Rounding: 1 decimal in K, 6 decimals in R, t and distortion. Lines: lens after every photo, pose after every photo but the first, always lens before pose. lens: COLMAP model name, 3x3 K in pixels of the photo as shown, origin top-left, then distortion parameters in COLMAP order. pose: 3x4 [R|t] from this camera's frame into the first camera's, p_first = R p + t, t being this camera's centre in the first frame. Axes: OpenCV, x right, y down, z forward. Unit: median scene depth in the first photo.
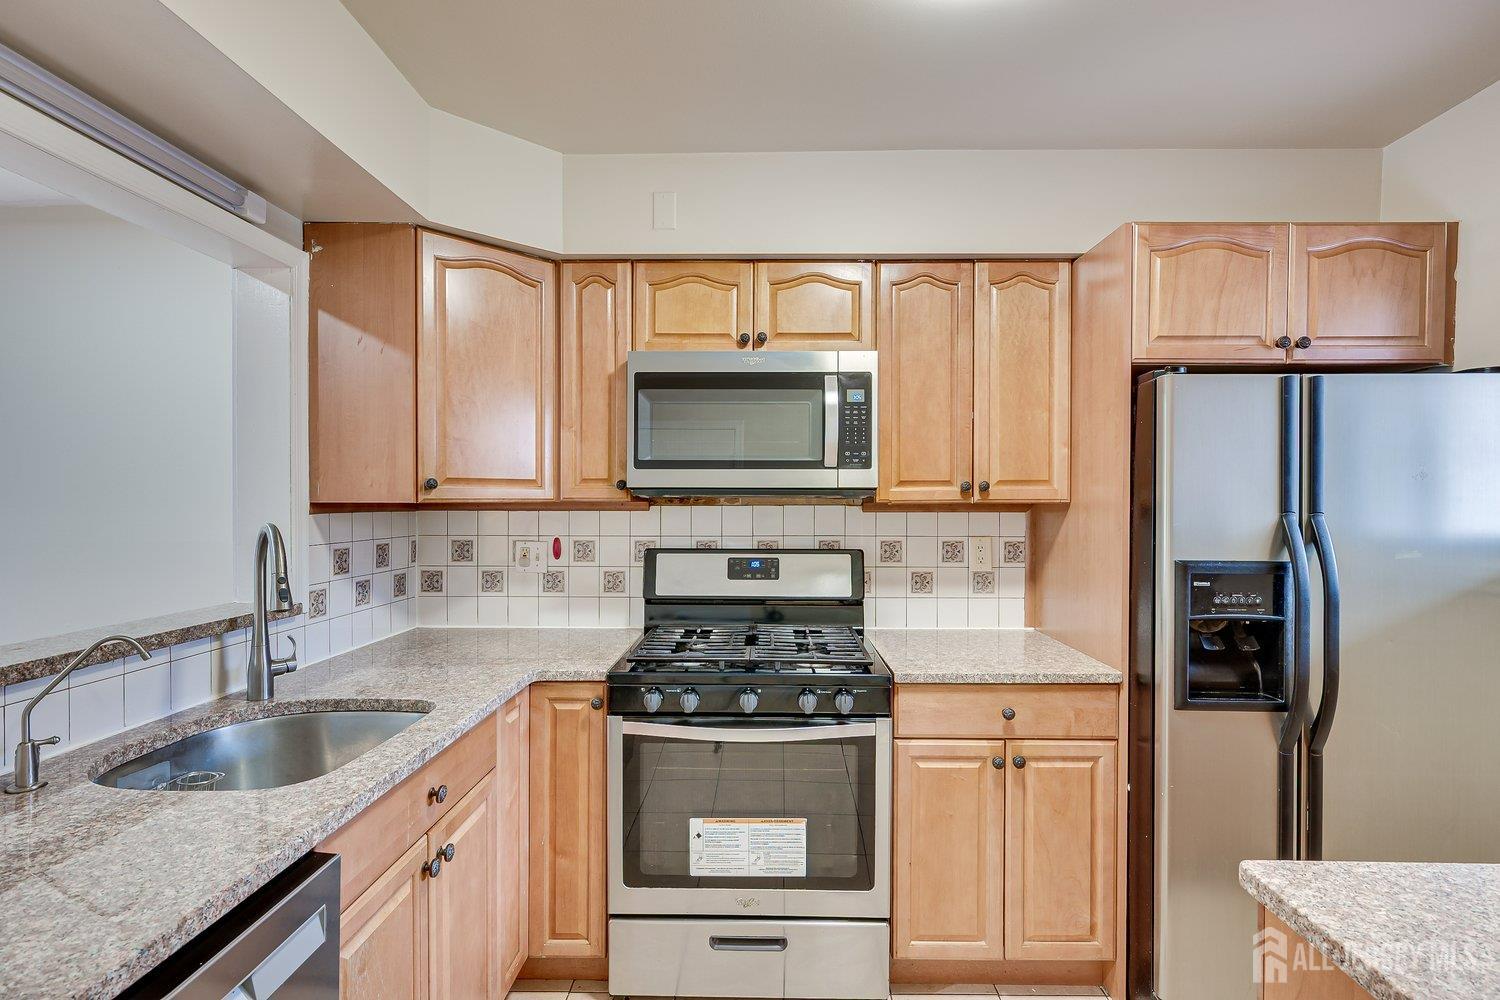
lens RADIAL K [[700.9, 0, 757.5], [0, 700.9, 509.5], [0, 0, 1]] dist [-0.002794, -0.000912]
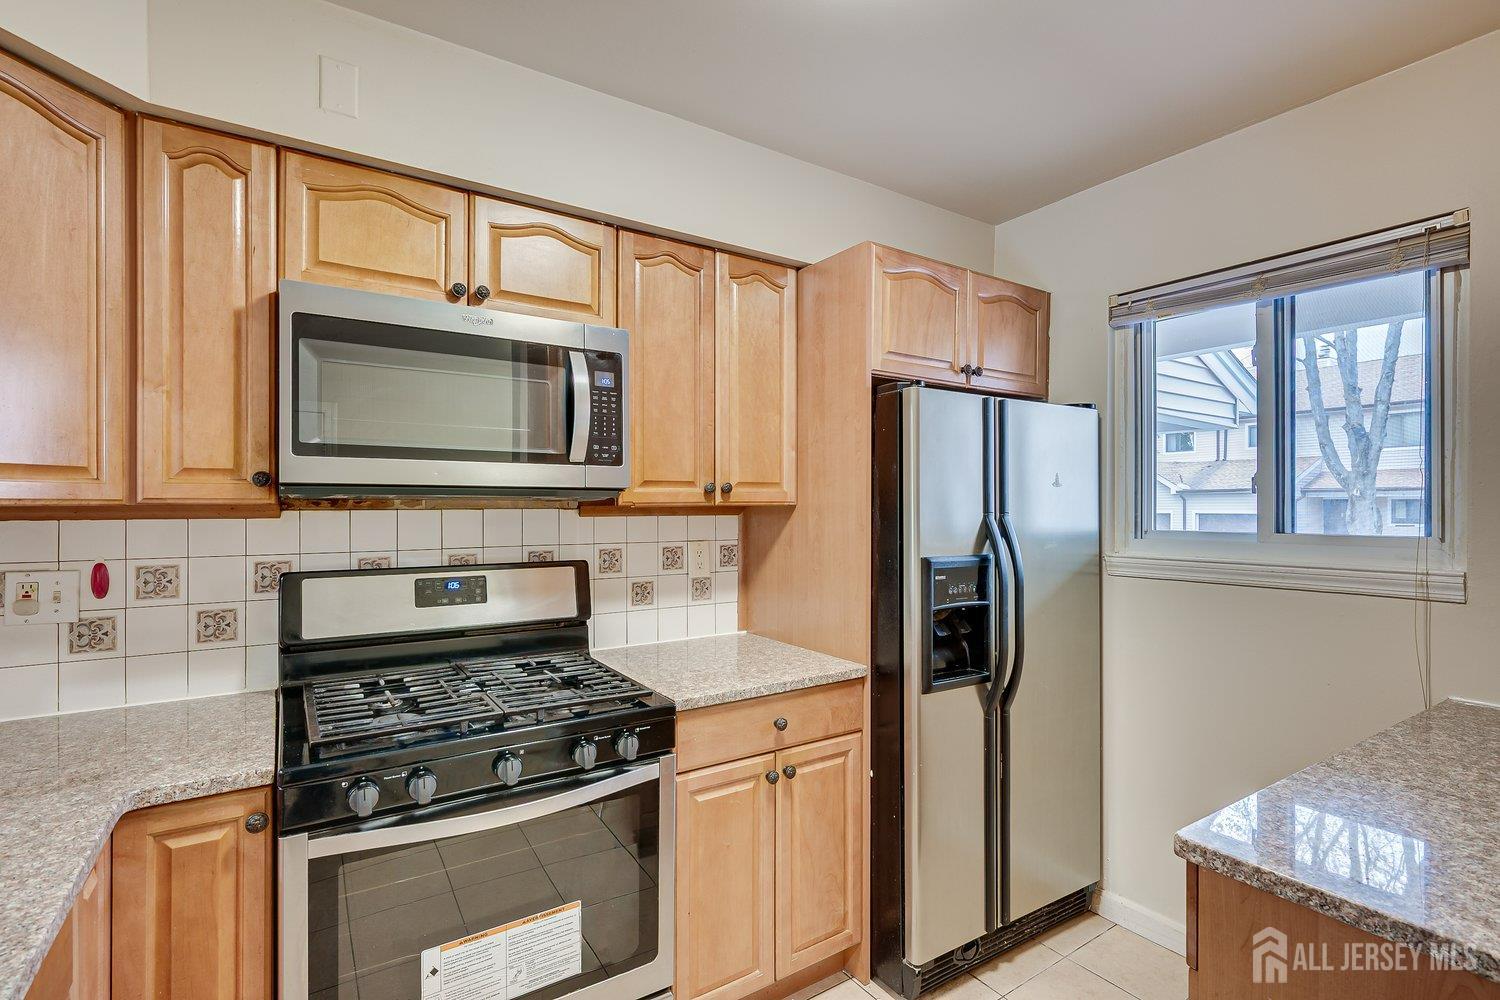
lens RADIAL K [[700.9, 0, 751.1], [0, 700.9, 510.0], [0, 0, 1]] dist [-0.002794, -0.000912]
pose [[0.824712, -0.005007, 0.565531, -0.194119], [0.008682, 0.999955, -0.003808, 0.000602], [-0.565487, 0.008051, 0.824718, 0.201243]]
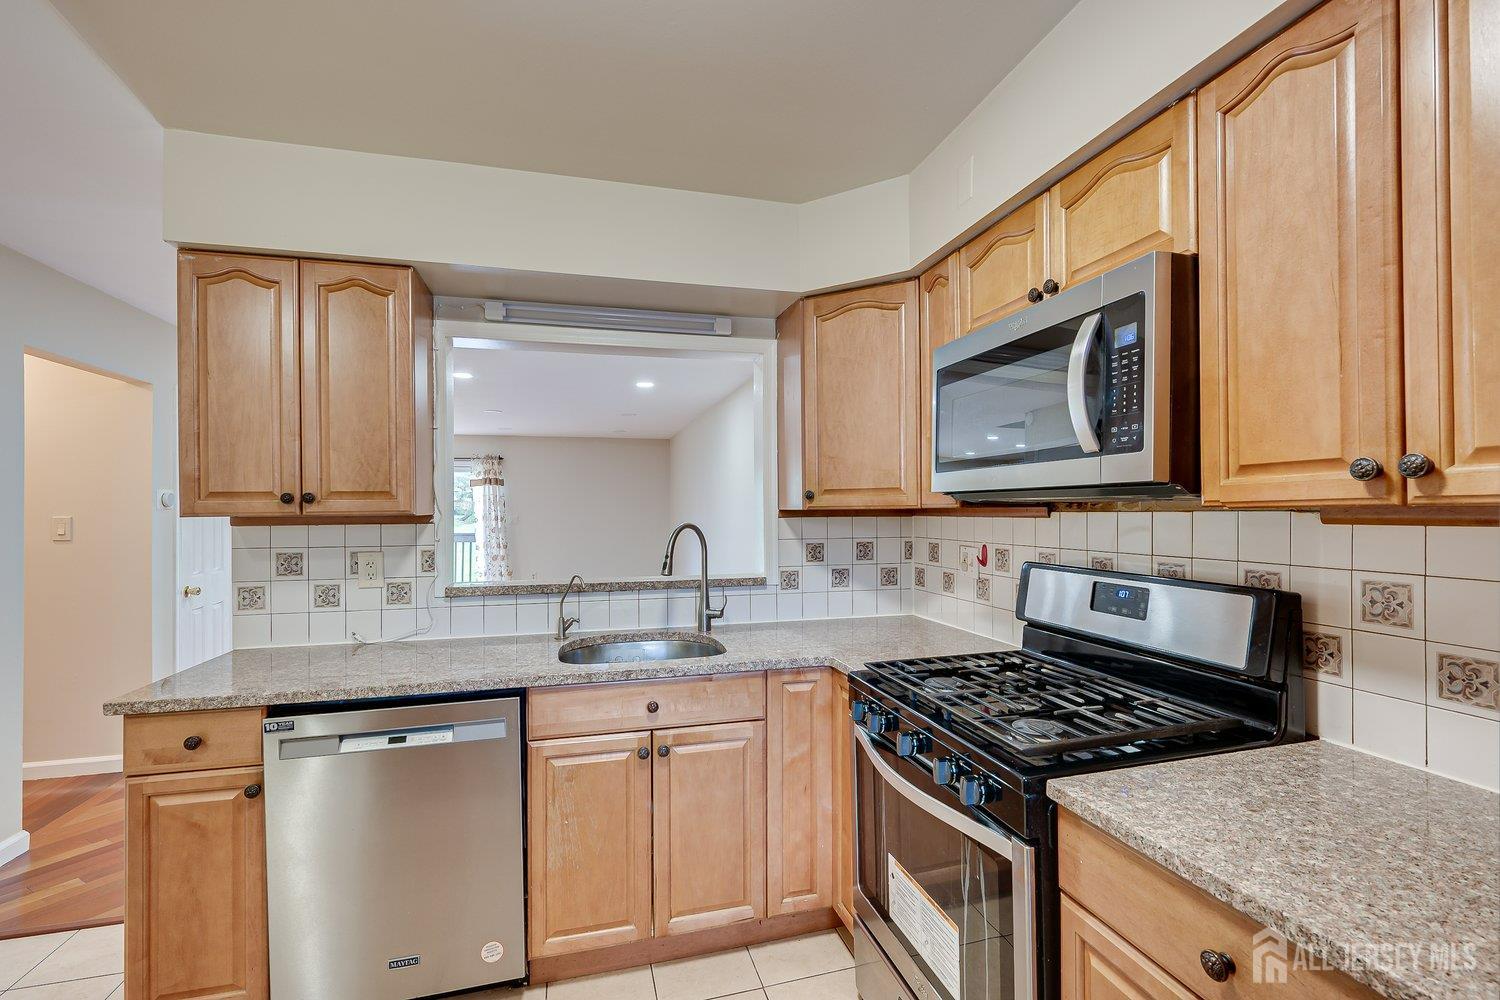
lens RADIAL K [[661.8, 0, 751.9], [0, 661.8, 507.2], [0, 0, 1]] dist [-0.001729, -0.001696]
pose [[0.282250, -0.006516, -0.959319, 0.610942], [-0.005467, 0.999950, -0.008401, -0.002772], [0.959325, 0.007616, 0.282200, 0.516472]]
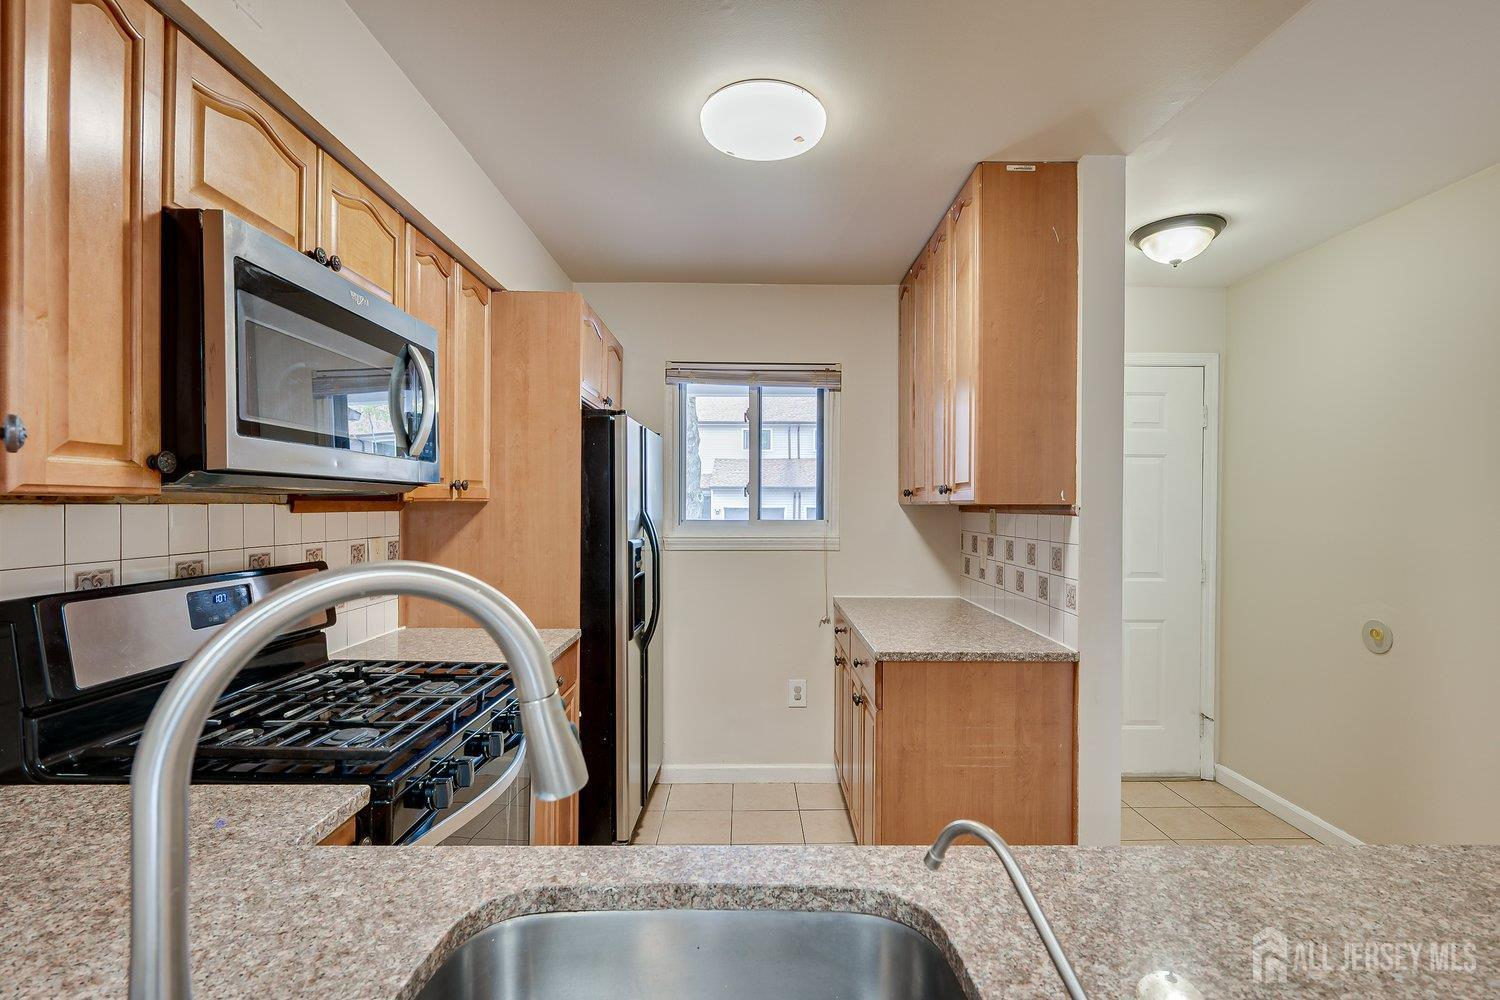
lens RADIAL K [[700.9, 0, 749.0], [0, 700.9, 509.0], [0, 0, 1]] dist [-0.002794, -0.000912]
pose [[-0.020104, -0.007154, 0.999772, -0.722194], [0.007099, 0.999948, 0.007298, -0.003108], [-0.999773, 0.007244, -0.020052, 0.625134]]
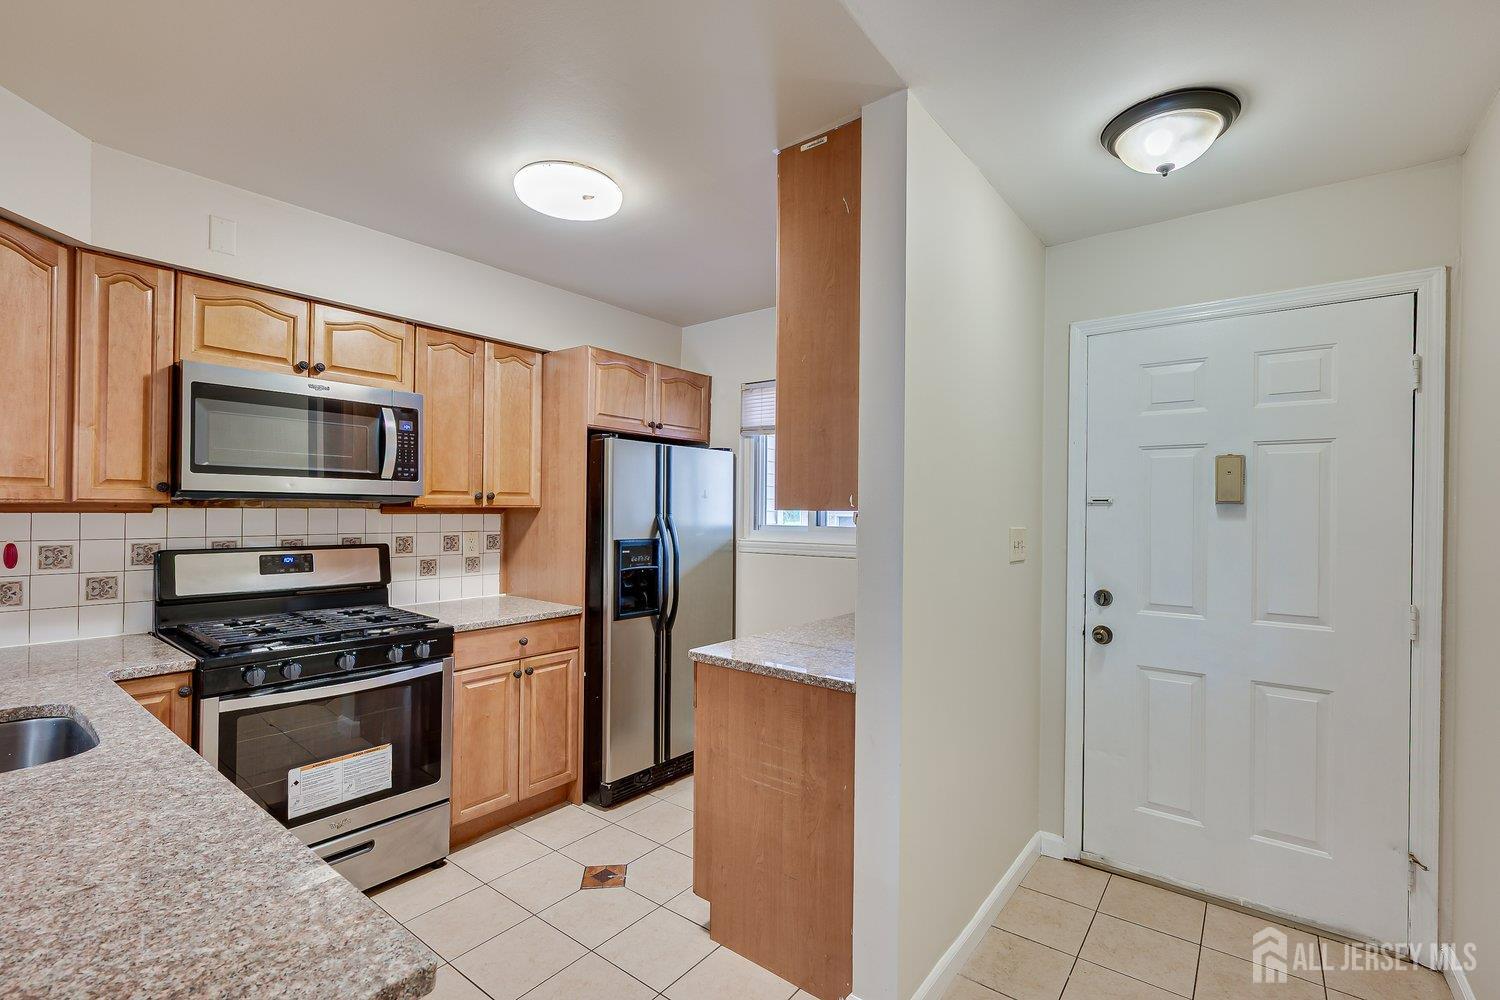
lens RADIAL K [[661.8, 0, 749.2], [0, 661.8, 510.2], [0, 0, 1]] dist [-0.001729, -0.001696]
pose [[0.608828, 0.003869, 0.793293, -0.454547], [0.000329, 0.999987, -0.005129, 0.003818], [-0.793302, 0.003383, 0.608819, -0.272260]]
